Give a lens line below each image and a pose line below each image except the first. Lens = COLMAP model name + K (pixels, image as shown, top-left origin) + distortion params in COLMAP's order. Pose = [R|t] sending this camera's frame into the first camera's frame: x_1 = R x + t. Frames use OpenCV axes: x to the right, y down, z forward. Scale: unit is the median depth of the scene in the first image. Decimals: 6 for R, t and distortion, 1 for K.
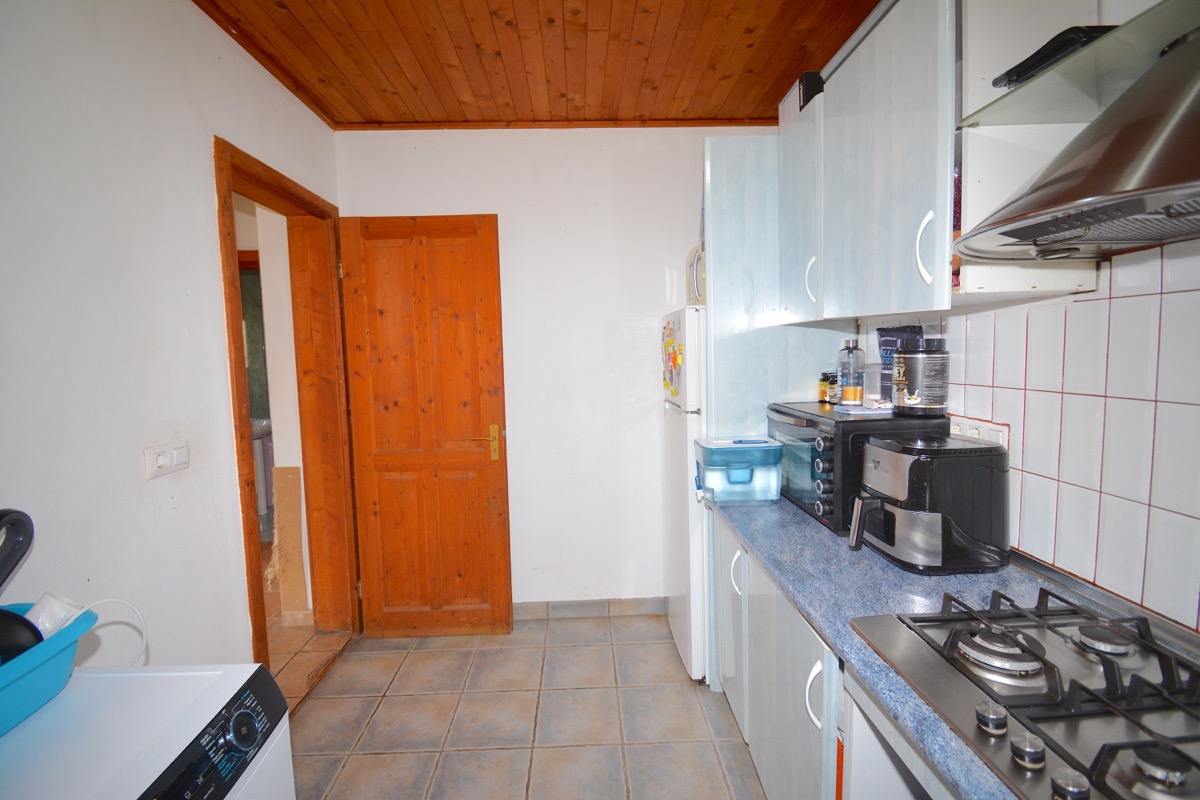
lens RADIAL K [[524.6, 0, 603.7], [0, 524.6, 400.9], [0, 0, 1]] dist [0.009731, -0.018167]
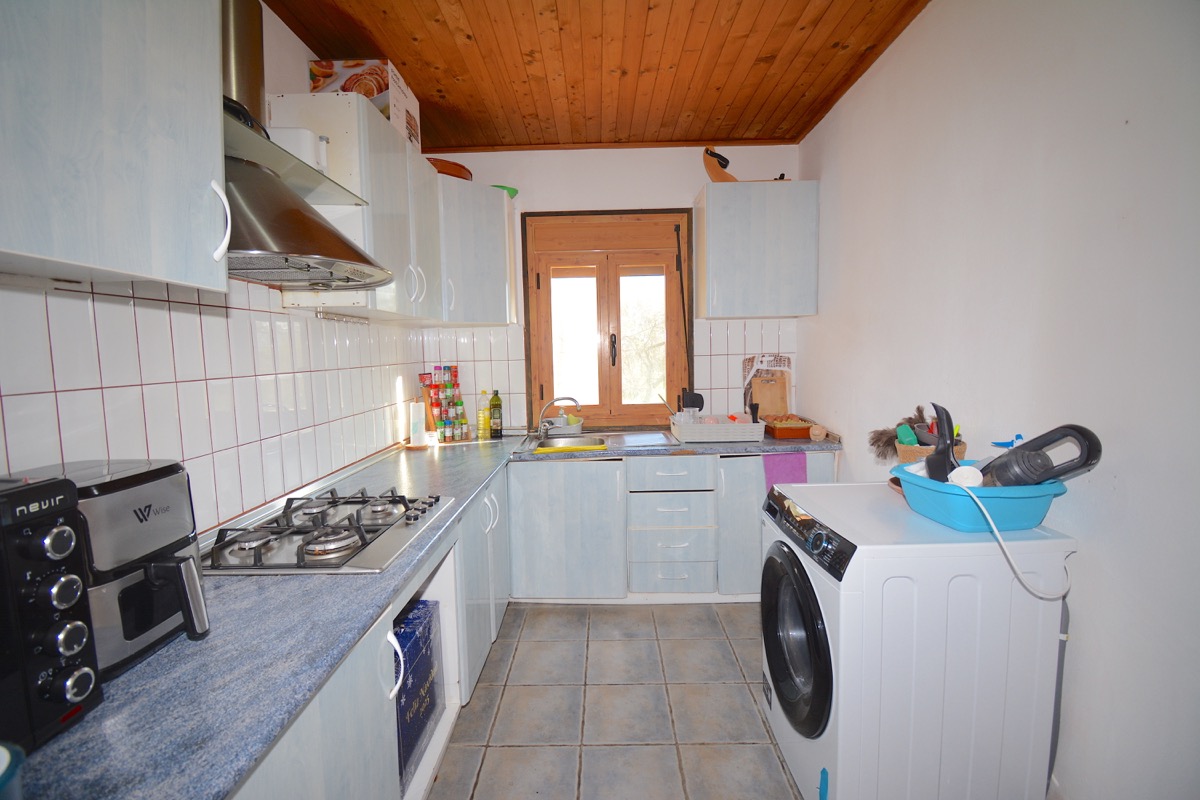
lens RADIAL K [[524.6, 0, 598.6], [0, 524.6, 400.6], [0, 0, 1]] dist [0.009731, -0.018167]
pose [[-0.998805, 0.036089, 0.032946, -0.047392], [0.040989, 0.985806, 0.162806, -0.090910], [-0.026603, 0.163962, -0.986108, 1.596561]]
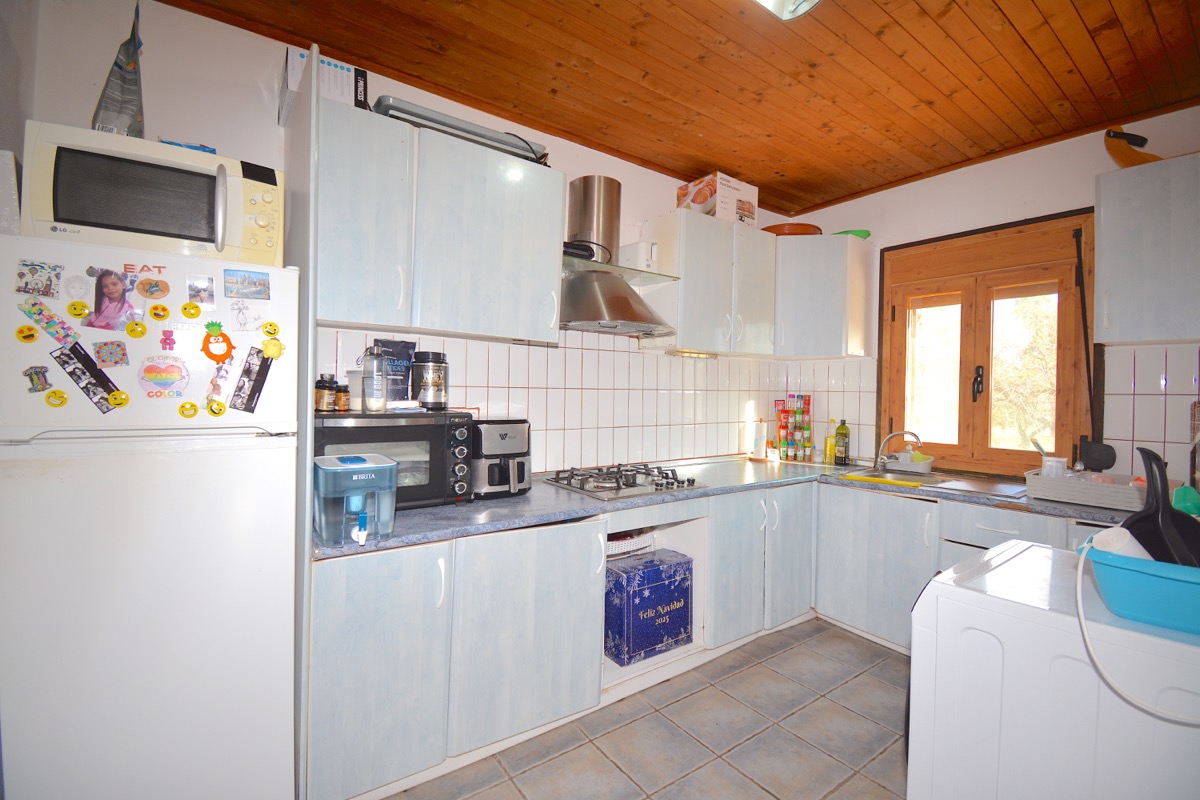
lens RADIAL K [[524.6, 0, 591.4], [0, 524.6, 402.3], [0, 0, 1]] dist [0.009731, -0.018167]
pose [[-0.564108, -0.010508, 0.825634, -0.855021], [0.051704, 0.997507, 0.048022, -0.036856], [-0.824081, 0.069778, -0.562158, 1.649622]]
